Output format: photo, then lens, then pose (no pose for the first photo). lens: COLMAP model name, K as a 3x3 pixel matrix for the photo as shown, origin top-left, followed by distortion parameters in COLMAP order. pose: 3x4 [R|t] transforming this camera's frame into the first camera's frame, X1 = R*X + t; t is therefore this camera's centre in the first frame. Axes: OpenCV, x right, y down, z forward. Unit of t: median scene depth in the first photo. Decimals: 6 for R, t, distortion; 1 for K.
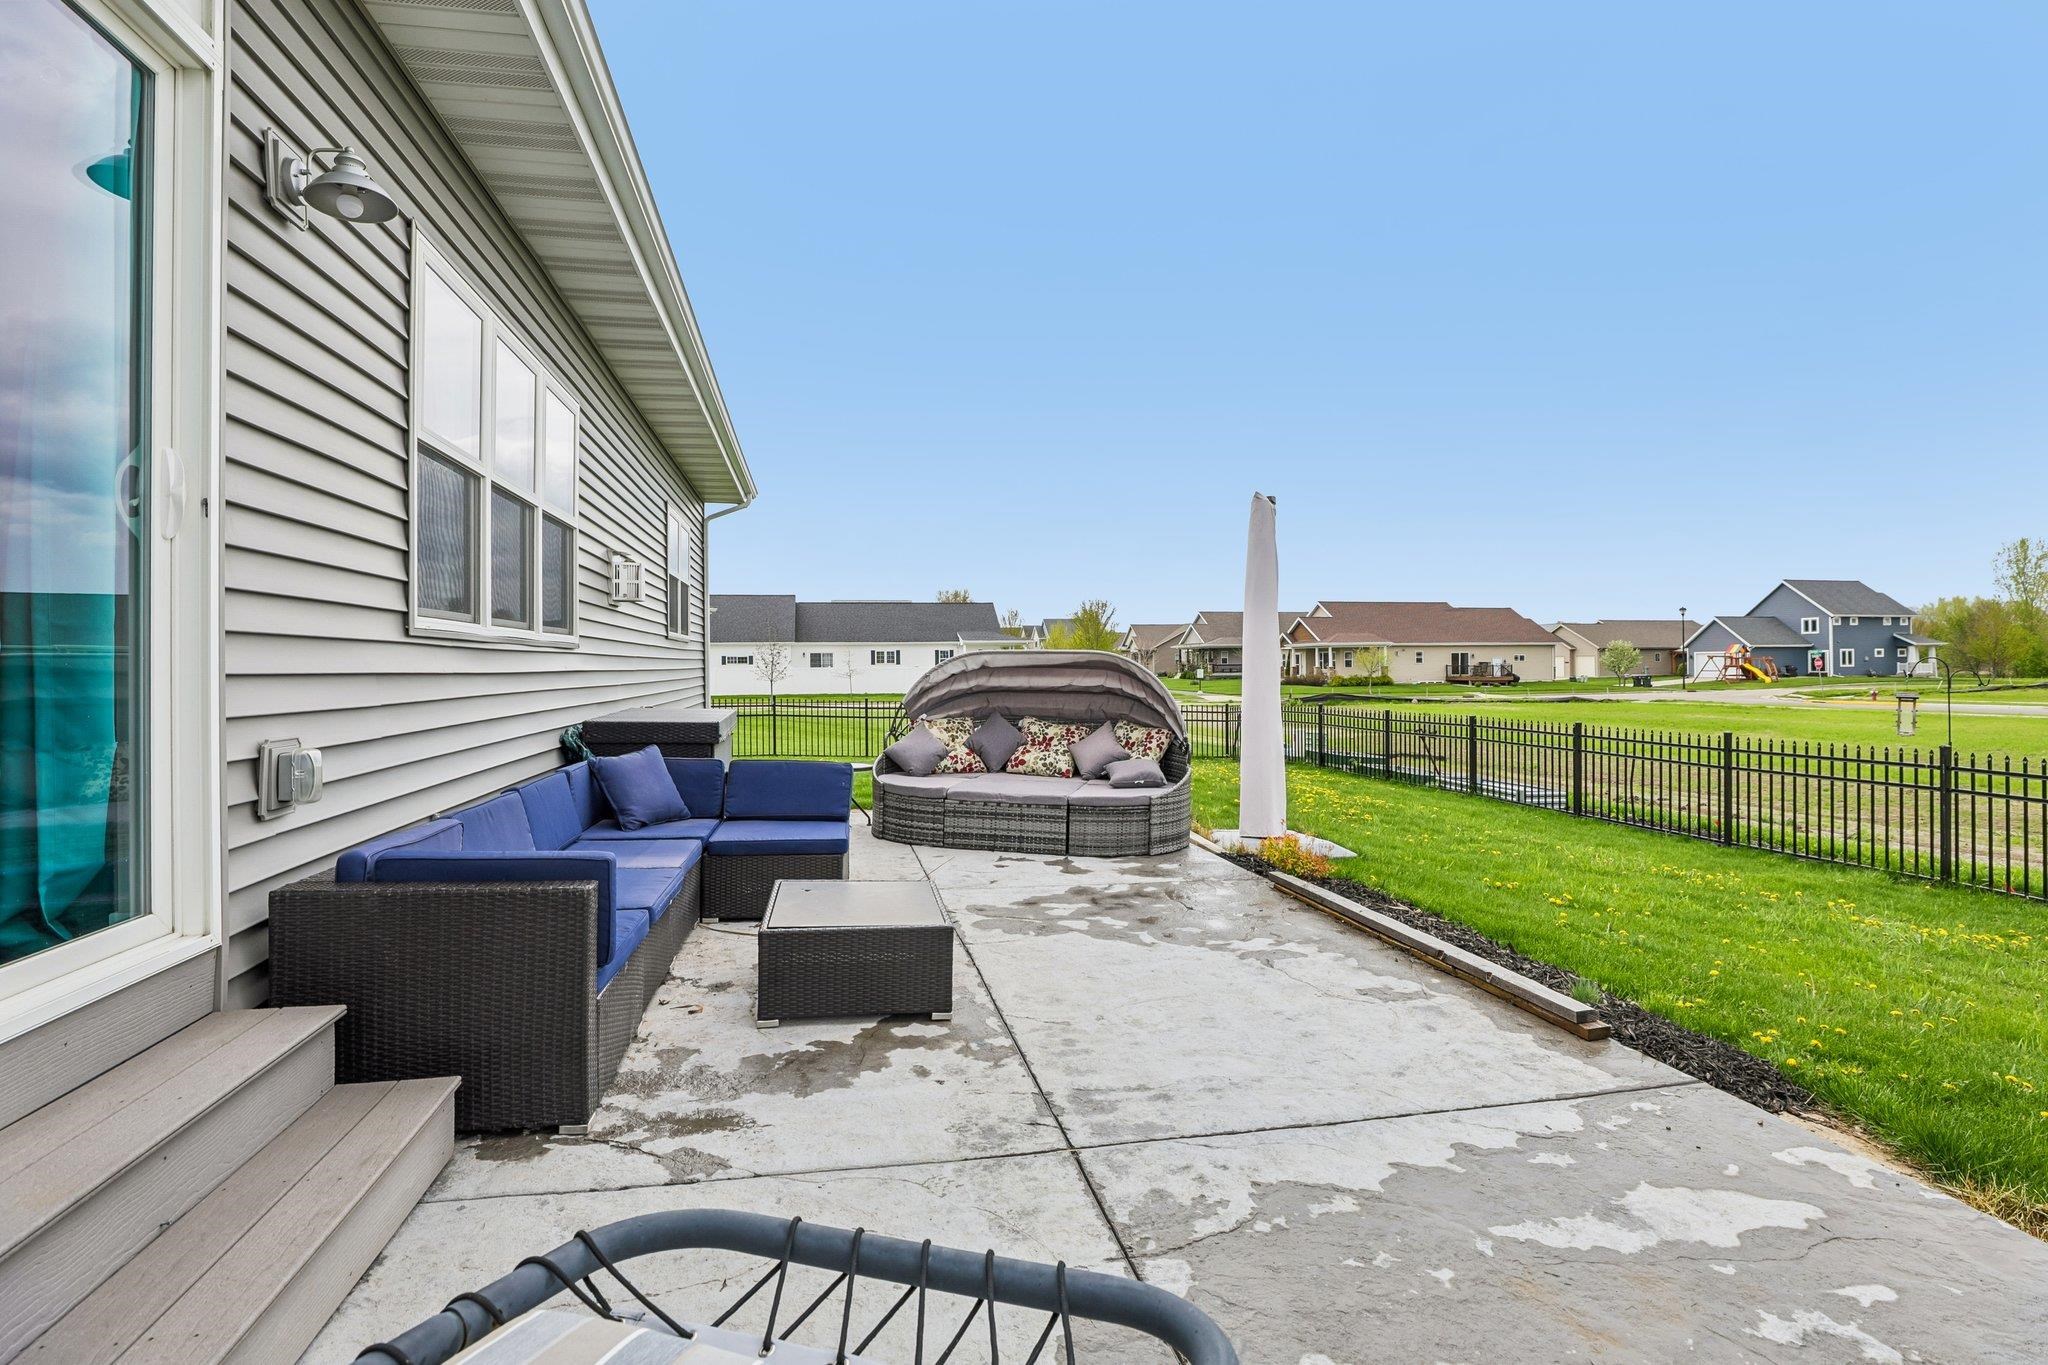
lens RADIAL K [[970.4, 0, 1024.0], [0, 970.4, 682.5], [0, 0, 1]] dist [-0.049770, 0.015344]
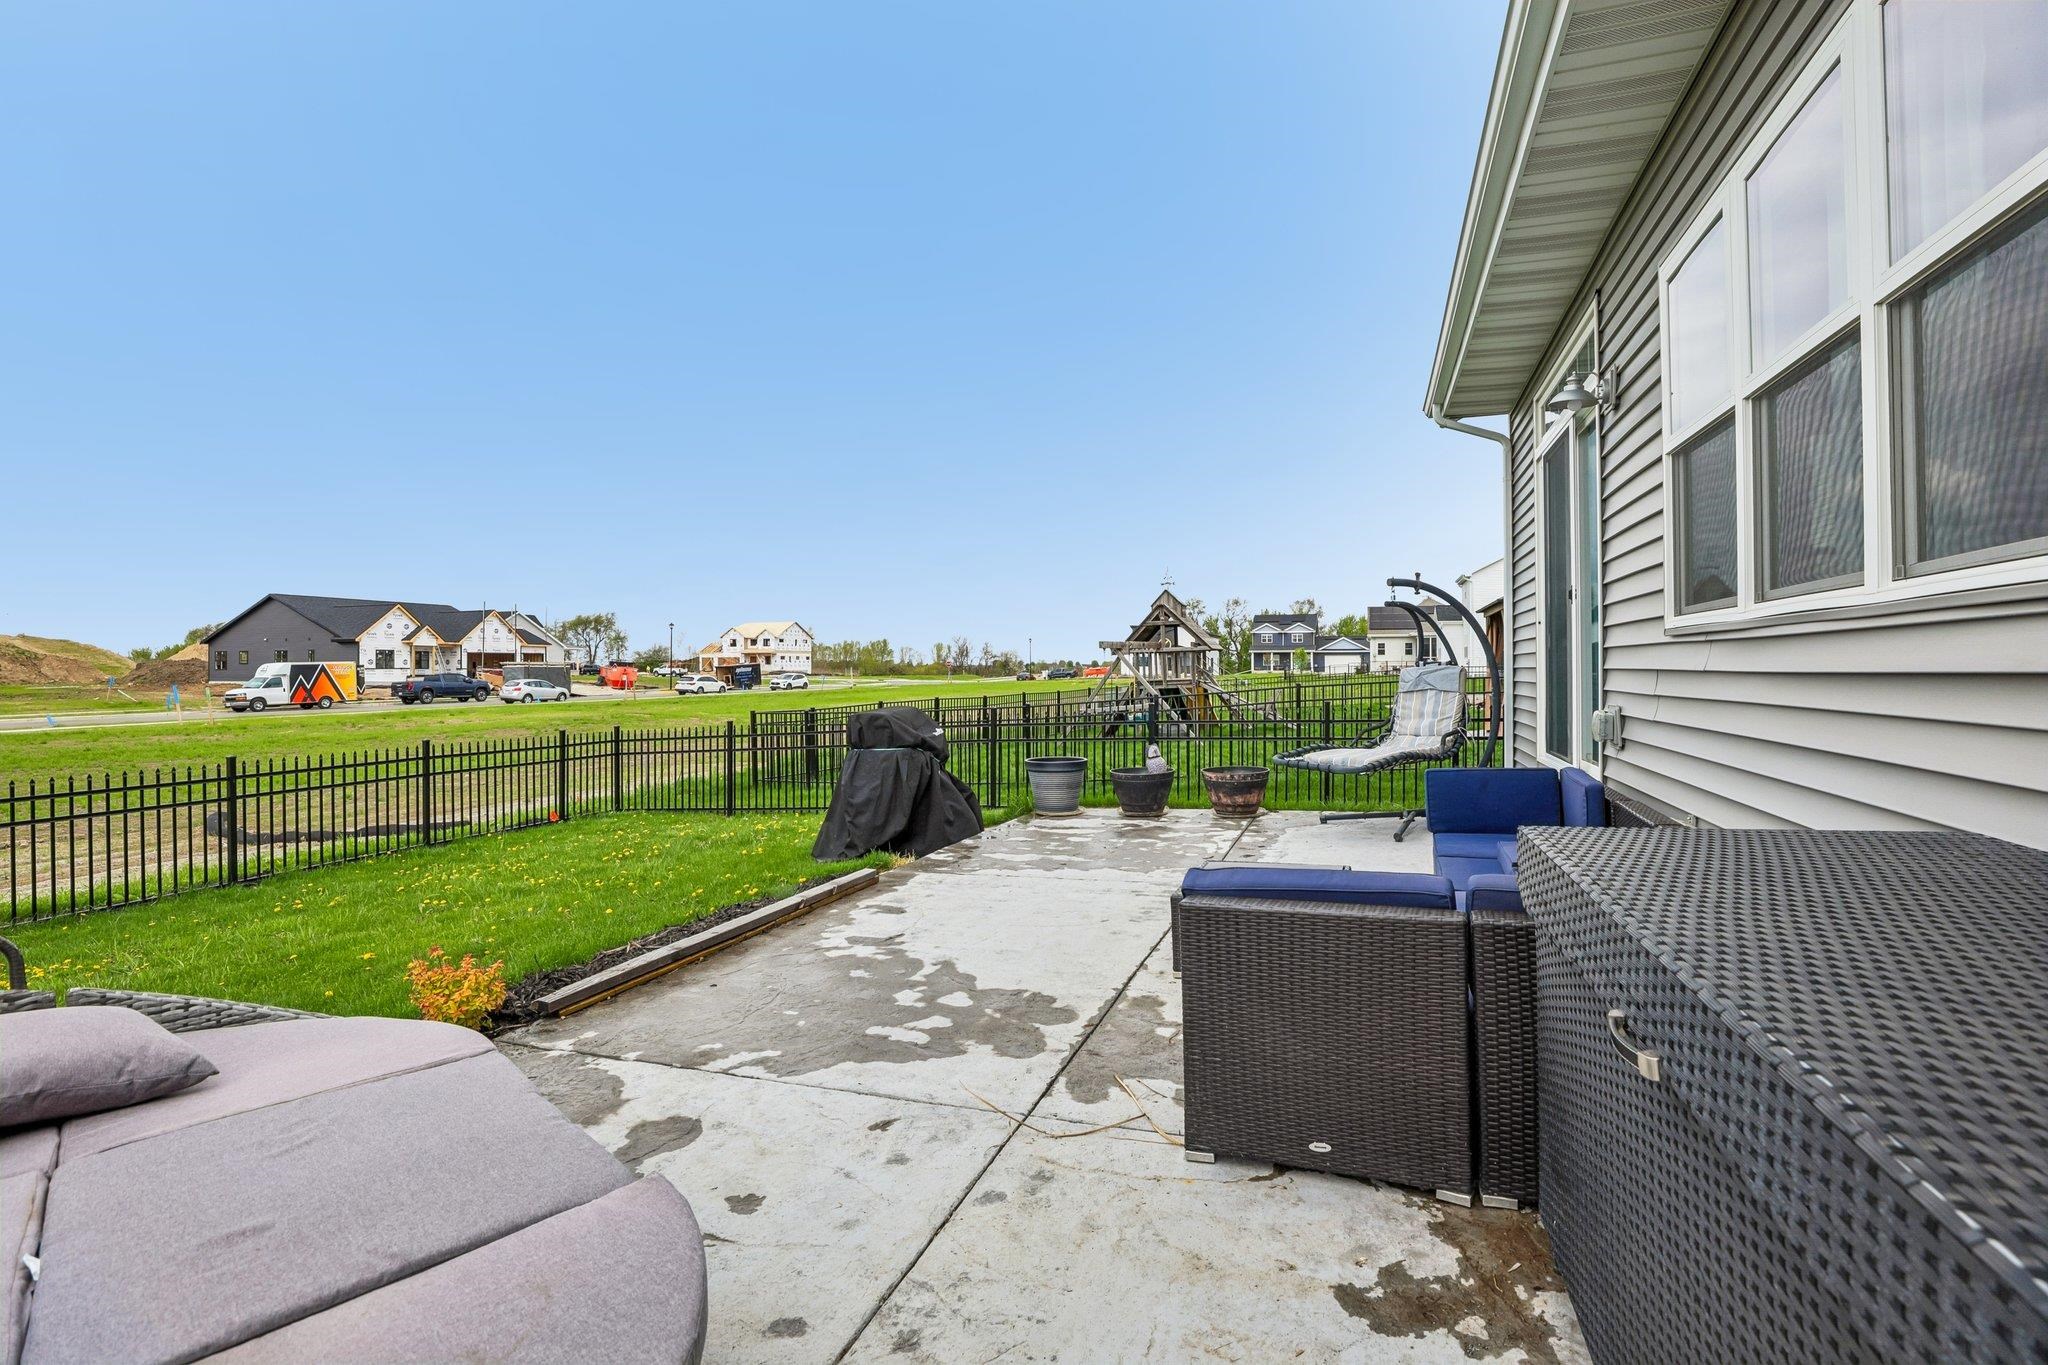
lens RADIAL K [[935.5, 0, 1033.2], [0, 935.5, 667.5], [0, 0, 1]] dist [-0.025812, 0.000983]
pose [[-0.854958, 0.016231, 0.518443, -0.363748], [0.021814, 0.999751, 0.004673, -0.021400], [-0.518238, 0.015304, -0.855100, 1.465300]]
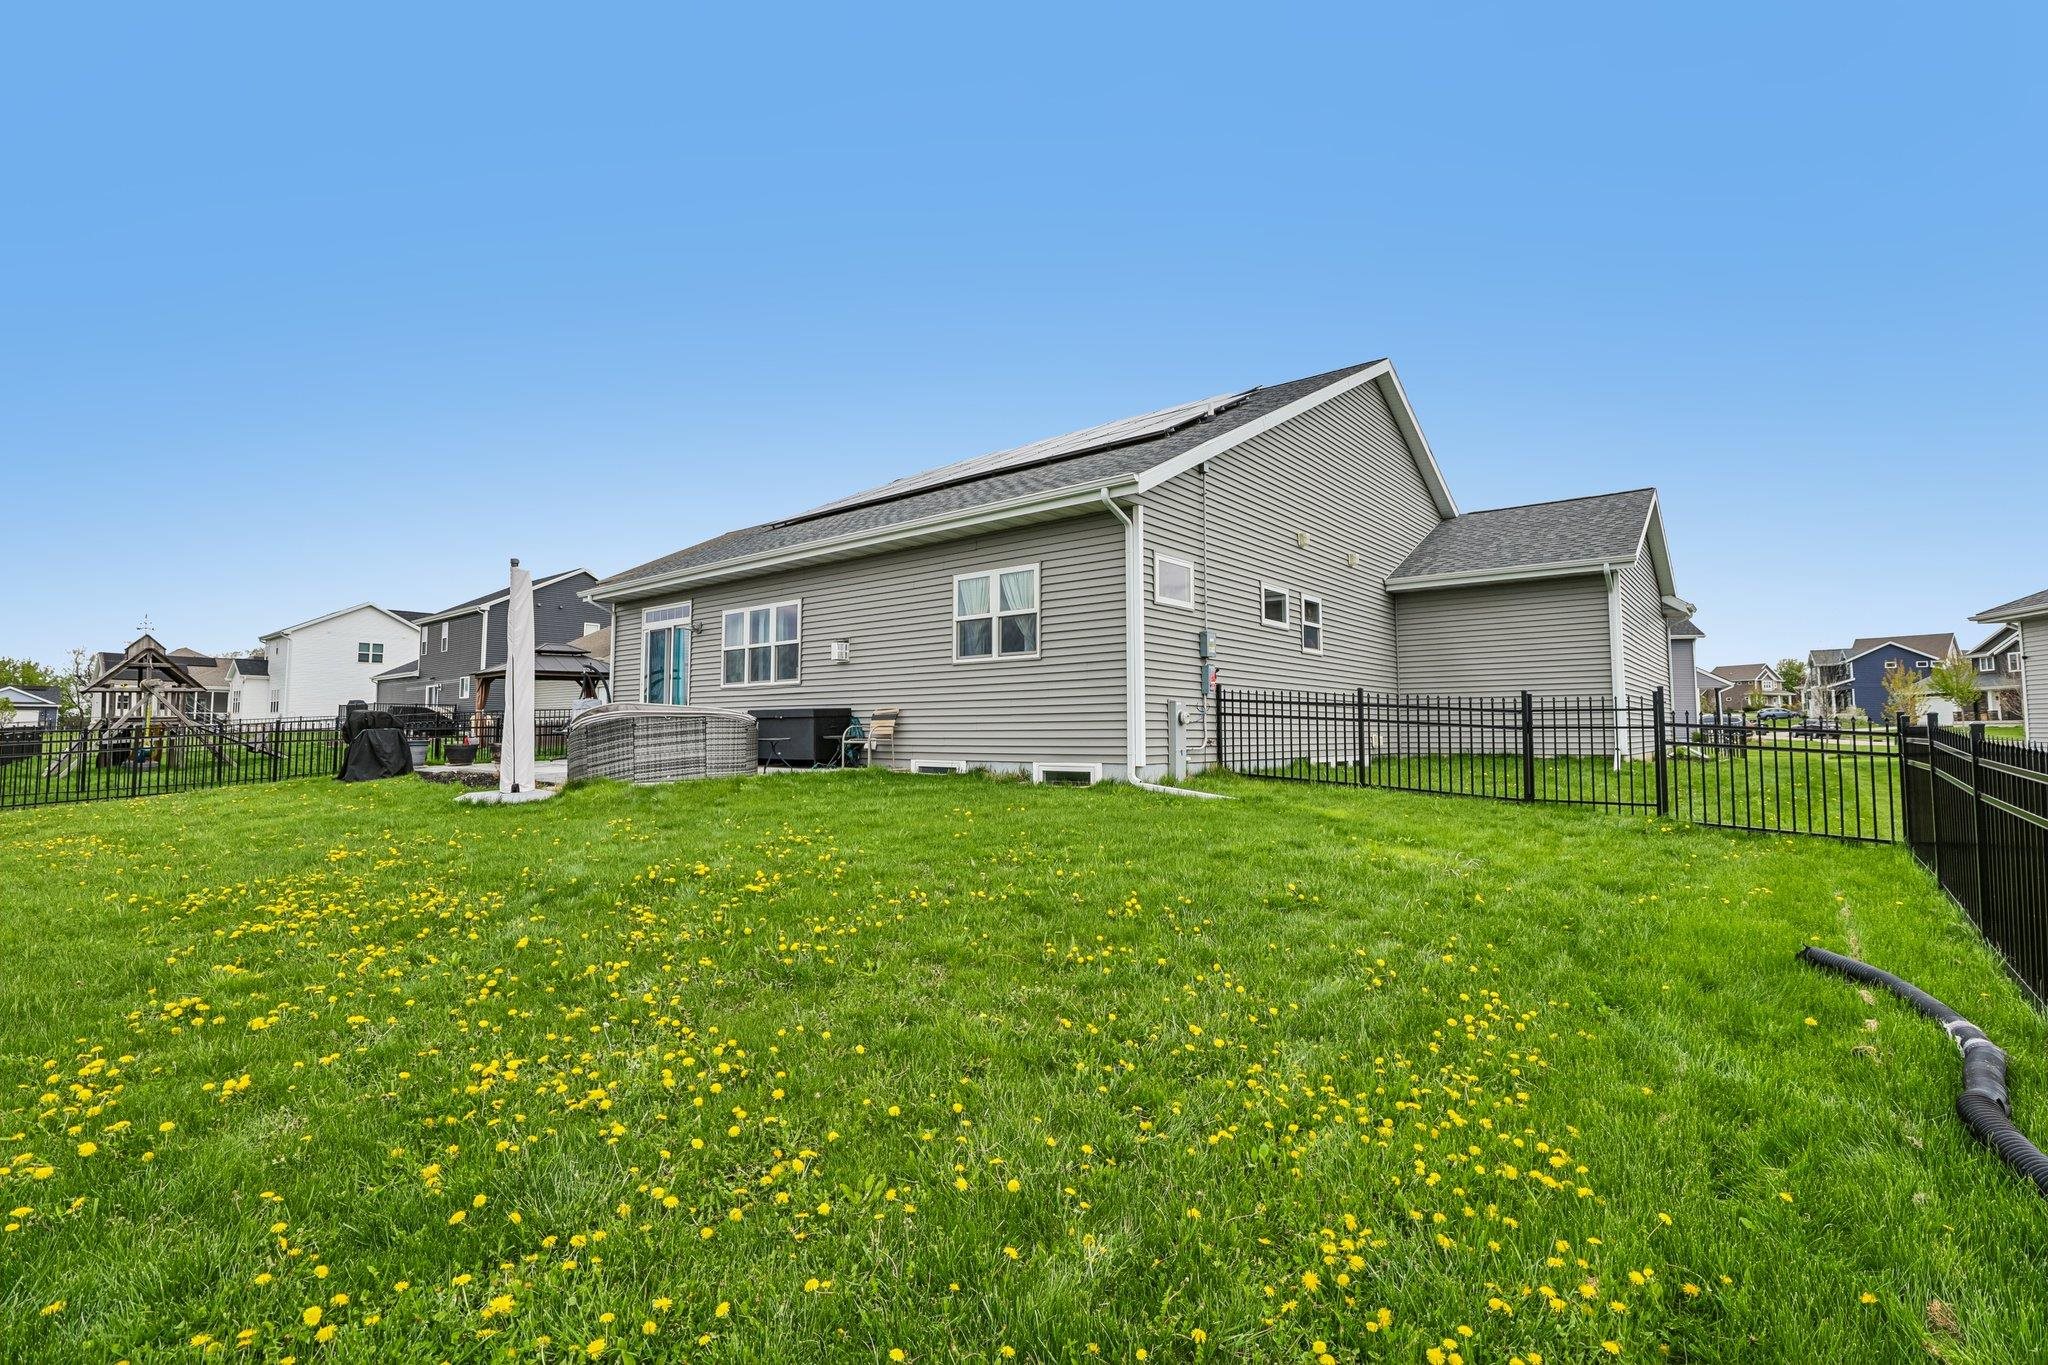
lens RADIAL K [[935.5, 0, 1033.2], [0, 935.5, 667.5], [0, 0, 1]] dist [-0.025812, 0.000983]
pose [[-0.776545, -0.031022, -0.629297, 0.797189], [0.001363, 0.998702, -0.050915, 0.061471], [0.630060, -0.040395, -0.775495, 3.866810]]
